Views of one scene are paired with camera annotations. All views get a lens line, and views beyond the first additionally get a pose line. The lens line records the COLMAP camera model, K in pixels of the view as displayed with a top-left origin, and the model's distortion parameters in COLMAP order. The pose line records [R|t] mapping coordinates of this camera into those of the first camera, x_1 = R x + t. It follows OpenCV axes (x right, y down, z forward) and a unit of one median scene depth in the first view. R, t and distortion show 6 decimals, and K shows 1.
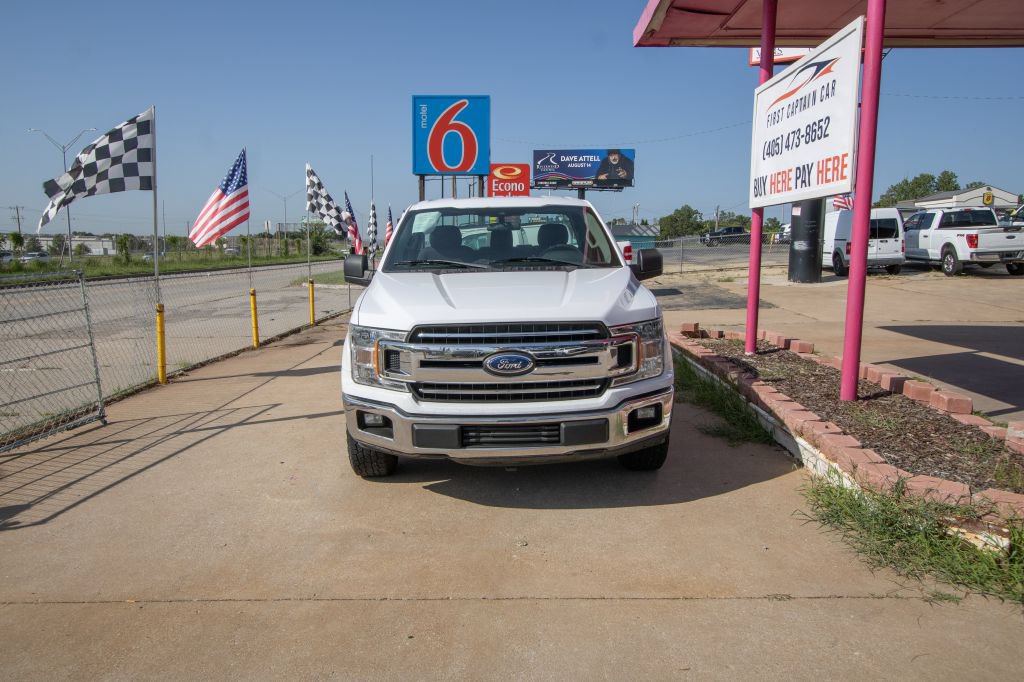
lens RADIAL K [[735.0, 0, 495.5], [0, 735.0, 341.2], [0, 0, 1]] dist [-0.021716, 0.030588]
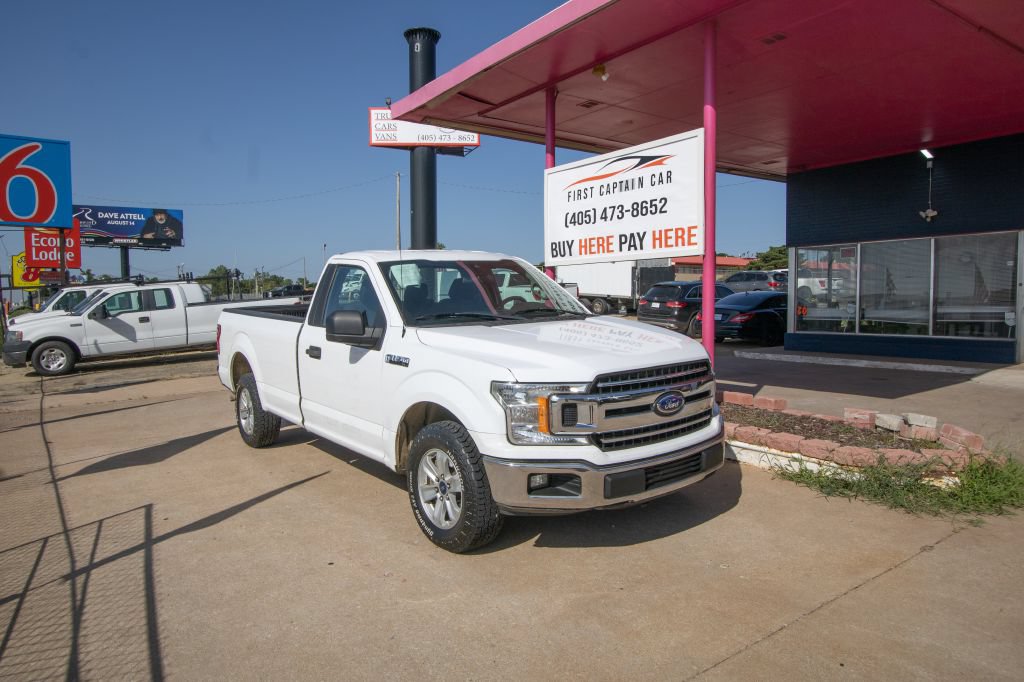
lens RADIAL K [[672.6, 0, 497.6], [0, 672.6, 336.2], [0, 0, 1]] dist [-0.019244, 0.015985]
pose [[0.796719, -0.045815, 0.602611, -0.574191], [0.093701, 0.994429, -0.048280, -0.032497], [-0.597042, 0.094931, 0.796573, 0.266735]]
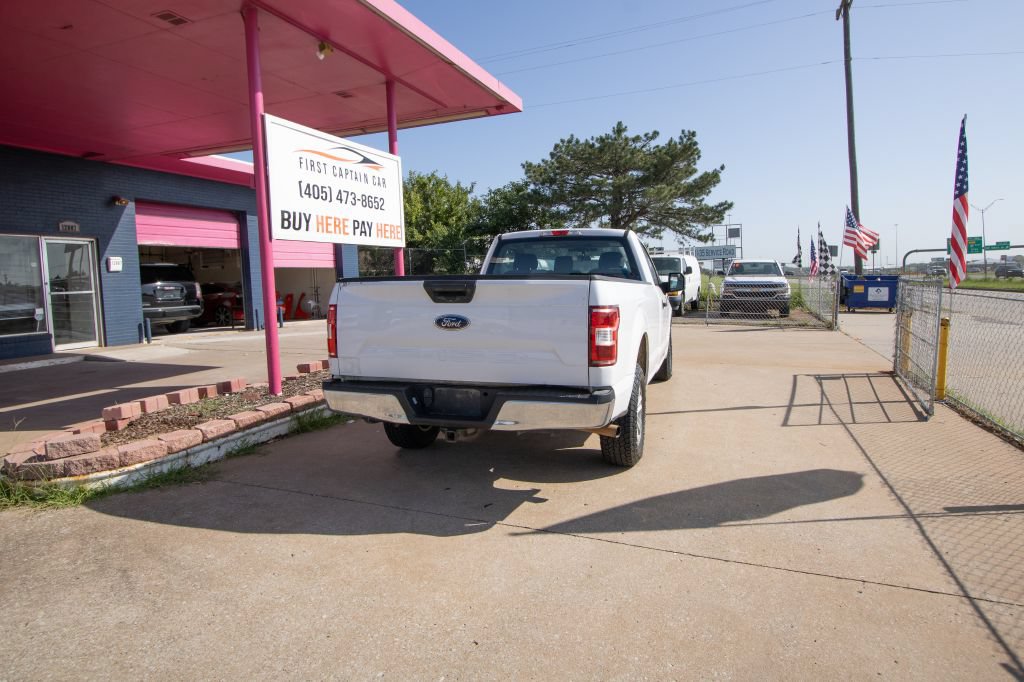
lens RADIAL K [[601.2, 0, 531.8], [0, 601.2, 323.4], [0, 0, 1]] dist [-0.015787, 0.007908]
pose [[-0.957018, 0.008146, 0.289914, -0.284824], [0.069408, 0.976992, 0.201665, -0.308884], [-0.281601, 0.213120, -0.935564, 2.456778]]
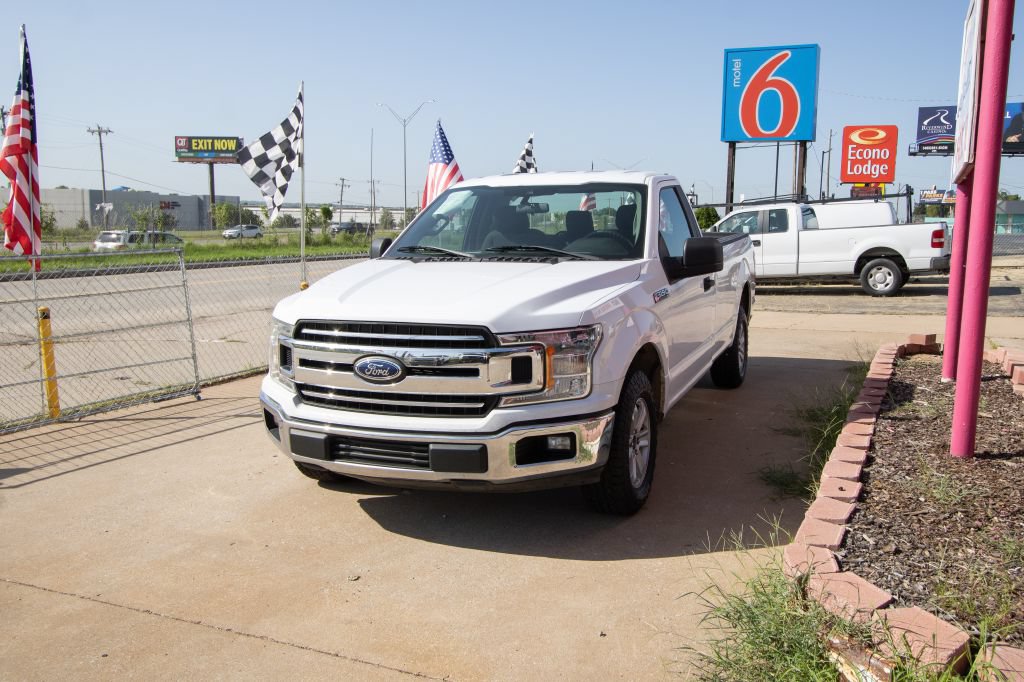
lens RADIAL K [[841.2, 0, 561.2], [0, 841.2, 333.4], [0, 0, 1]] dist [-0.021580, 0.028734]
pose [[0.935178, 0.058059, -0.349388, 0.419621], [-0.057638, 0.998270, 0.011612, -0.026527], [0.349458, 0.009278, 0.936906, 0.110102]]
